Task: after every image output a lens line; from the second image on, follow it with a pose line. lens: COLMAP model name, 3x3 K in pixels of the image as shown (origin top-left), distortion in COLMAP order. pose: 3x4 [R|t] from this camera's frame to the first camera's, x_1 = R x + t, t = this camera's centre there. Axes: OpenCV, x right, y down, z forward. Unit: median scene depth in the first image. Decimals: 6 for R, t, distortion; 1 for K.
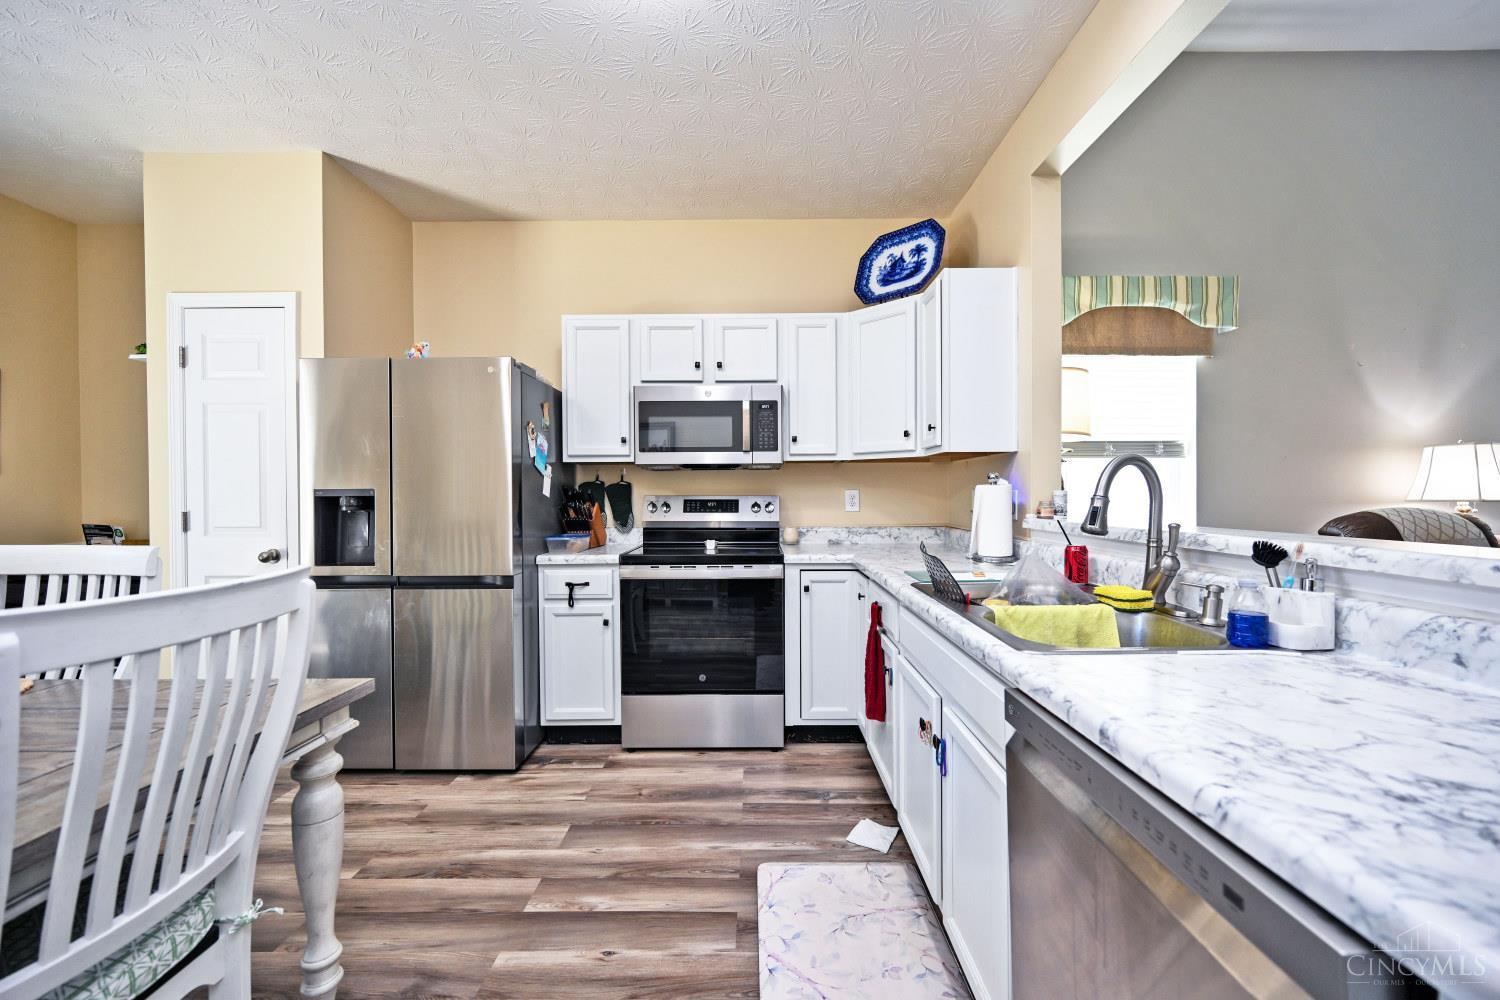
lens RADIAL K [[592.4, 0, 774.1], [0, 592.4, 497.2], [0, 0, 1]] dist [-0.003087, -0.000004]
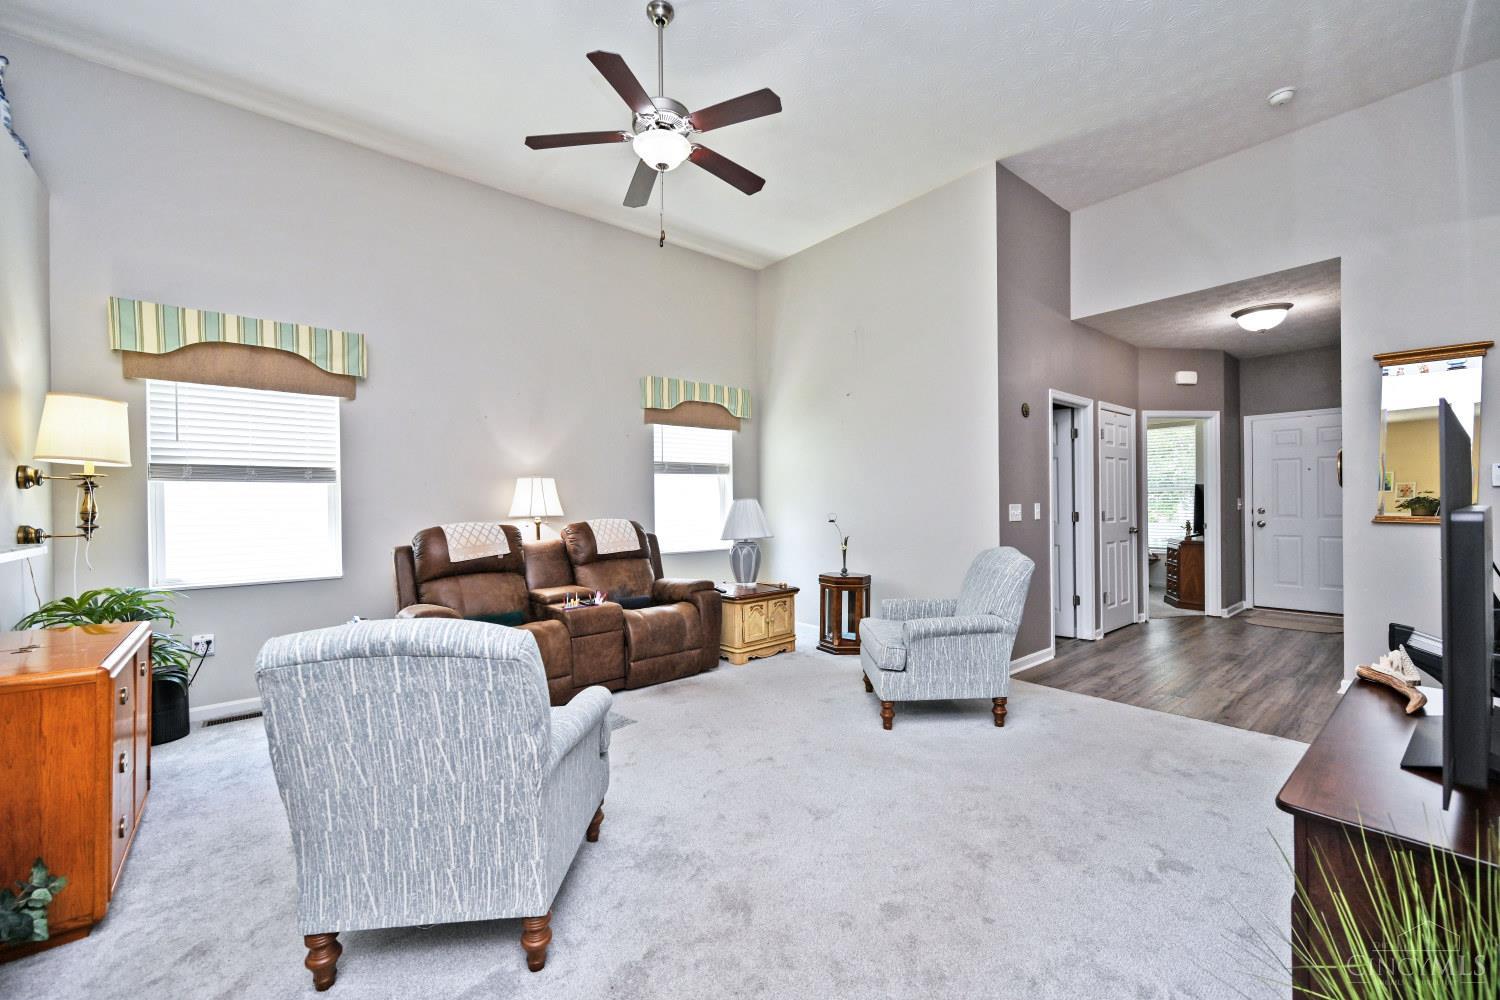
lens RADIAL K [[592.4, 0, 745.0], [0, 592.4, 503.3], [0, 0, 1]] dist [-0.003087, -0.000004]
pose [[0.767978, -0.001100, 0.640475, 0.827888], [0.013884, 0.999792, -0.014931, 0.002710], [-0.640326, 0.020359, 0.767834, -0.575185]]
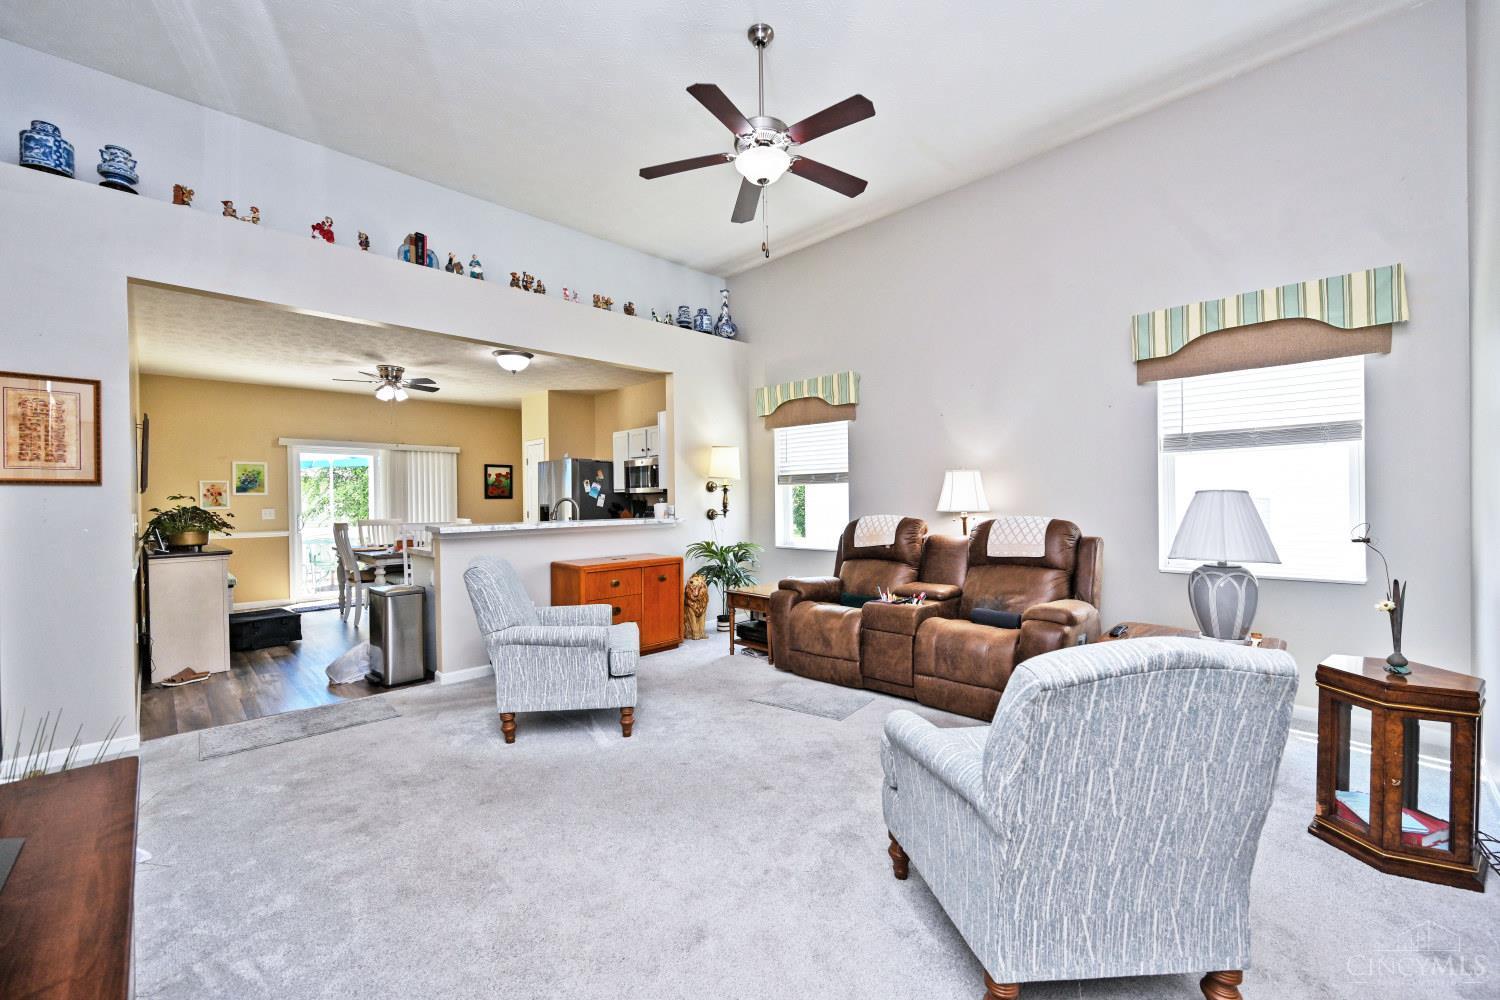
lens RADIAL K [[592.4, 0, 744.6], [0, 592.4, 503.6], [0, 0, 1]] dist [-0.003087, -0.000004]
pose [[0.704324, 0.003795, -0.709869, 2.360776], [0.000831, 0.999981, 0.006170, -0.028669], [0.709878, -0.004936, 0.704307, -0.474969]]
